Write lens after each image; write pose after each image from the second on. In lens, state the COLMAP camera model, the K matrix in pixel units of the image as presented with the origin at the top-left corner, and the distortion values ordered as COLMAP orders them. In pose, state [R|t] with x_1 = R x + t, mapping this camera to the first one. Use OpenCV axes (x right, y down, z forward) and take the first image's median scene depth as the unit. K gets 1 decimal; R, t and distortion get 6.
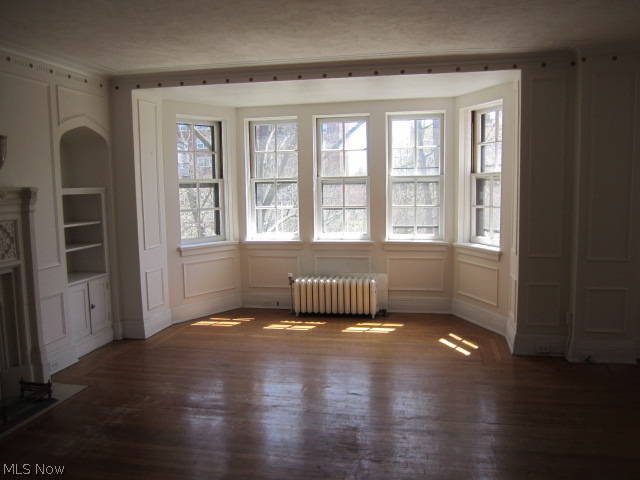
lens RADIAL K [[527.8, 0, 320.0], [0, 527.8, 240.0], [0, 0, 1]] dist [-0.059881, -0.005481]
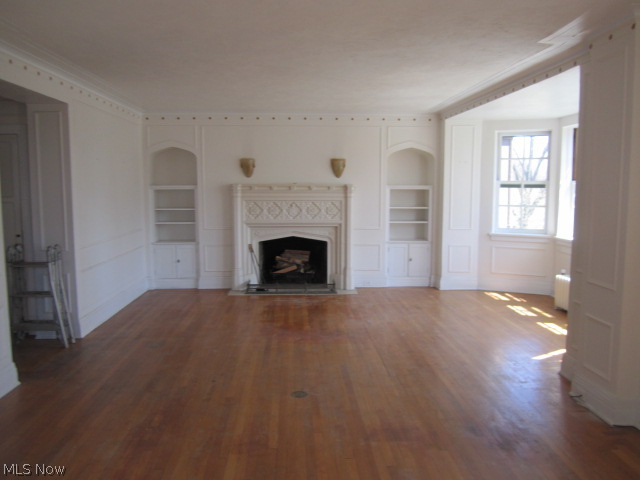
lens RADIAL K [[527.8, 0, 320.0], [0, 527.8, 240.0], [0, 0, 1]] dist [-0.059881, -0.005481]
pose [[0.247426, 0.116371, -0.961893, 1.048416], [-0.109887, 0.989726, 0.091472, -0.049760], [0.962655, 0.083067, 0.257672, 0.308329]]
